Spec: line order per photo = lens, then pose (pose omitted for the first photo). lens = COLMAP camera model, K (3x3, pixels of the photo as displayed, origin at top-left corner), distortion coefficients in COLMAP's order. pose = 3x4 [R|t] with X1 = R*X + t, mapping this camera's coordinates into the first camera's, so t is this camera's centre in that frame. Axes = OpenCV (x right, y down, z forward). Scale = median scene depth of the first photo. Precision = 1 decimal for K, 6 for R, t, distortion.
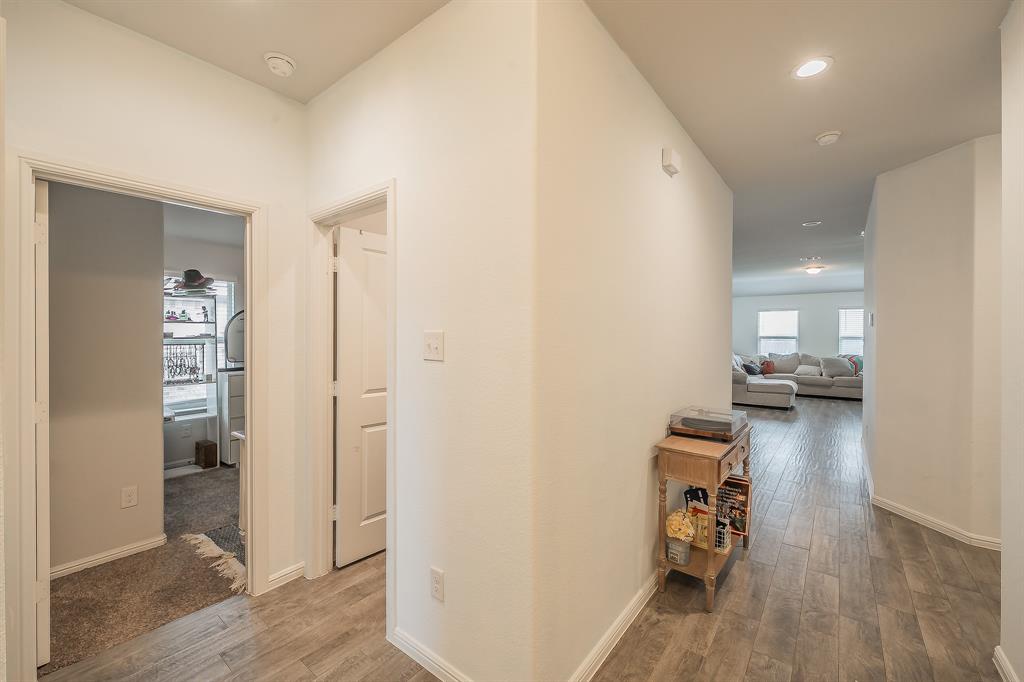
lens RADIAL K [[420.3, 0, 517.1], [0, 420.3, 338.5], [0, 0, 1]] dist [-0.000600, -0.000487]
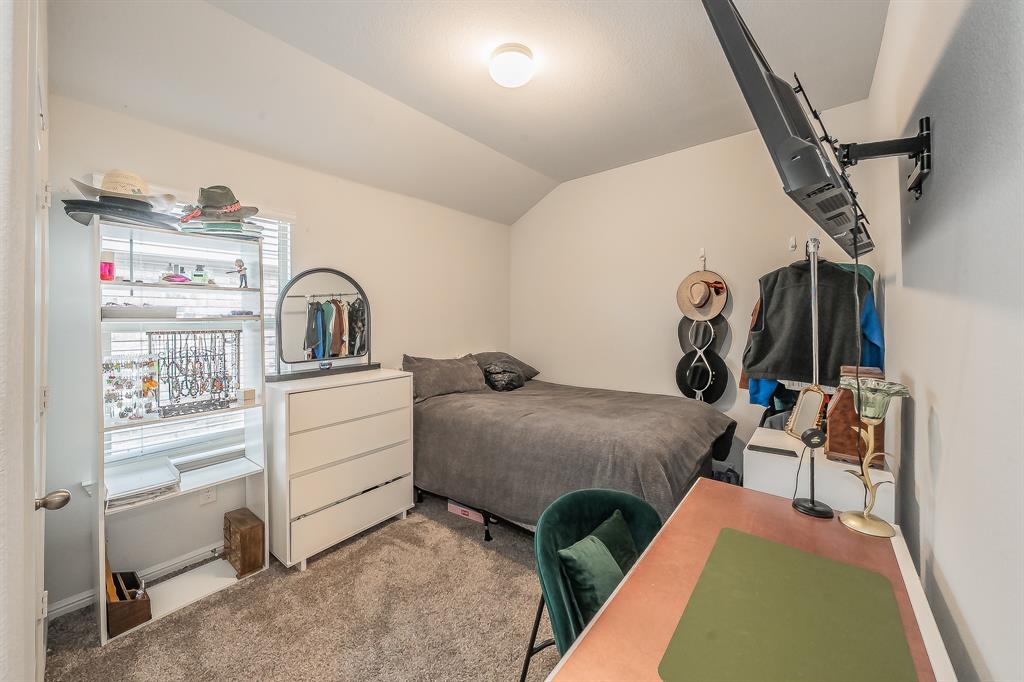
lens RADIAL K [[381.3, 0, 512.1], [0, 381.3, 318.1], [0, 0, 1]] dist [-0.001068, 0.000114]
pose [[0.999820, 0.003145, -0.018729, -0.402190], [-0.003109, 0.999993, 0.001948, -0.004365], [0.018735, -0.001889, 0.999823, 0.538219]]
